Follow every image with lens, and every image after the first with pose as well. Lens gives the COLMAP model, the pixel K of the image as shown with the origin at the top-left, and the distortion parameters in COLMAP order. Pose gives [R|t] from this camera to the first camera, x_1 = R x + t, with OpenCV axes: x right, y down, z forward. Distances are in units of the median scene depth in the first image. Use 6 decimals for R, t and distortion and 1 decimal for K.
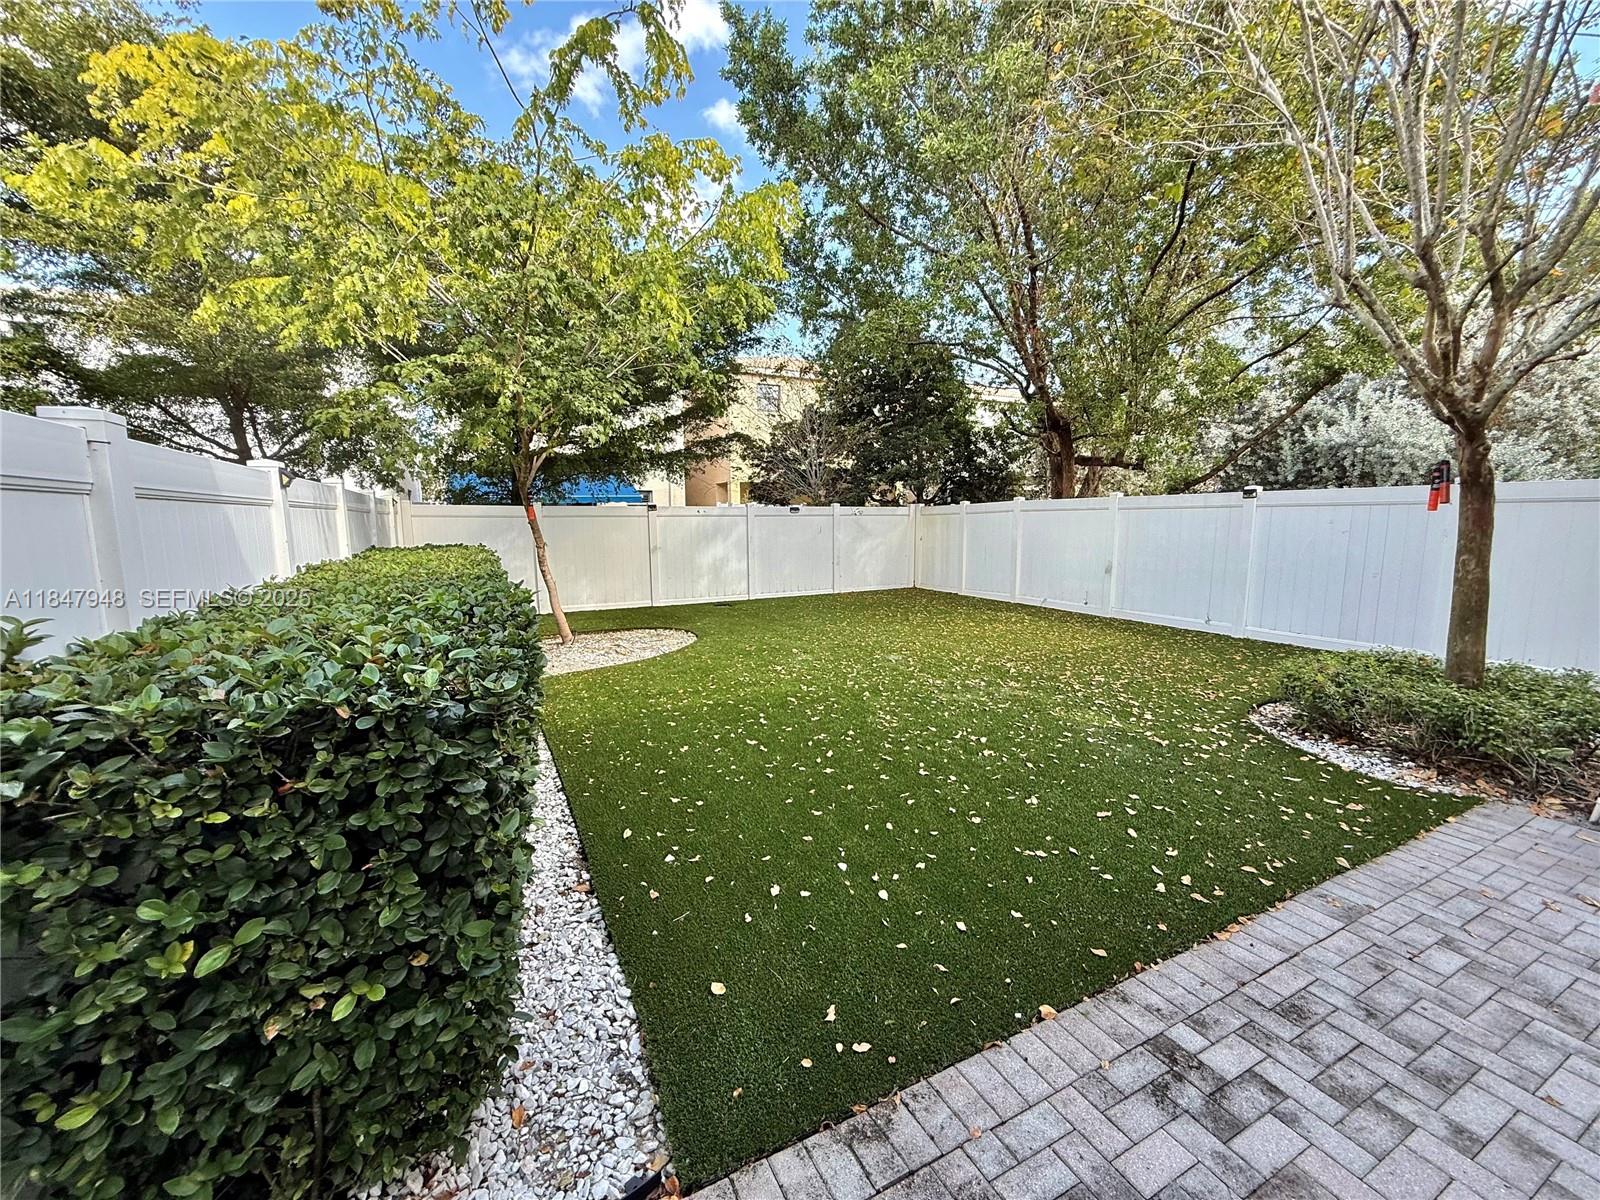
lens RADIAL K [[639.7, 0, 798.4], [0, 639.7, 601.8], [0, 0, 1]] dist [0.000683, -0.000969]
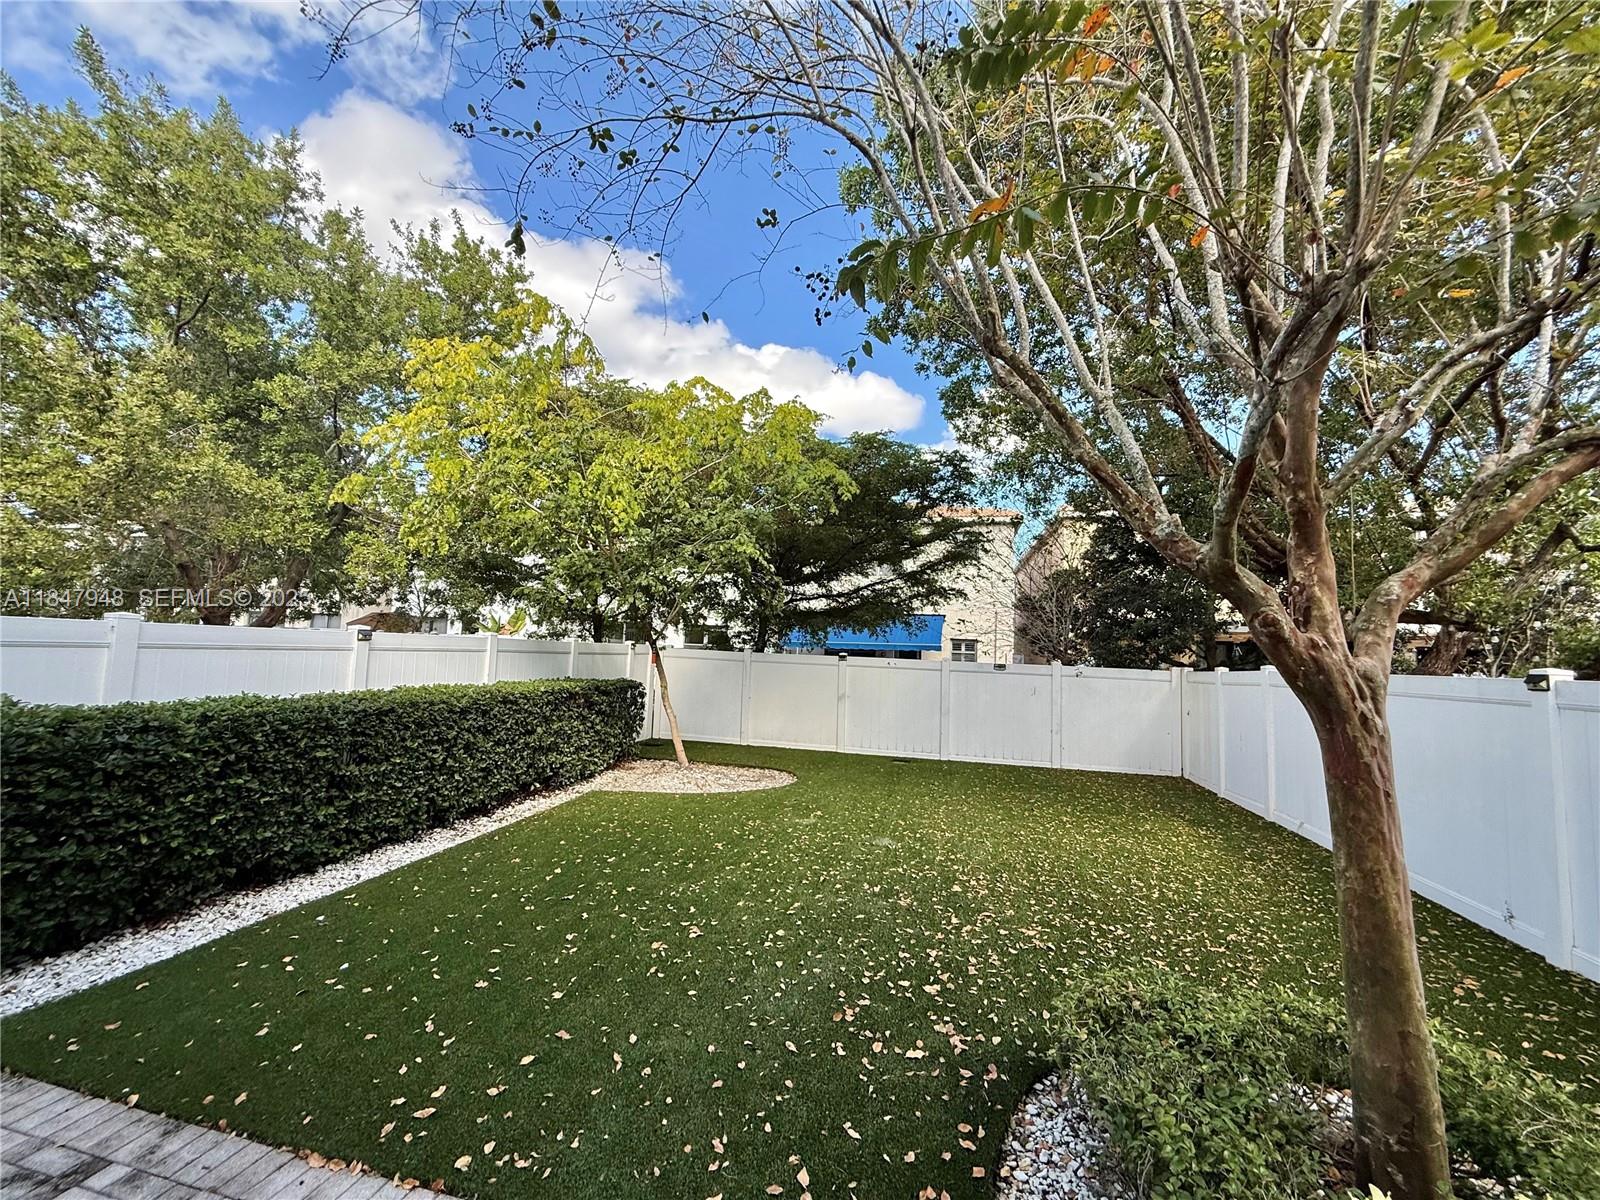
lens RADIAL K [[639.7, 0, 797.5], [0, 639.7, 595.8], [0, 0, 1]] dist [0.000683, -0.000969]
pose [[0.766420, -0.016763, -0.642121, 0.574794], [-0.131443, 0.974413, -0.182324, -0.059969], [0.628747, 0.224139, 0.744606, 0.185370]]
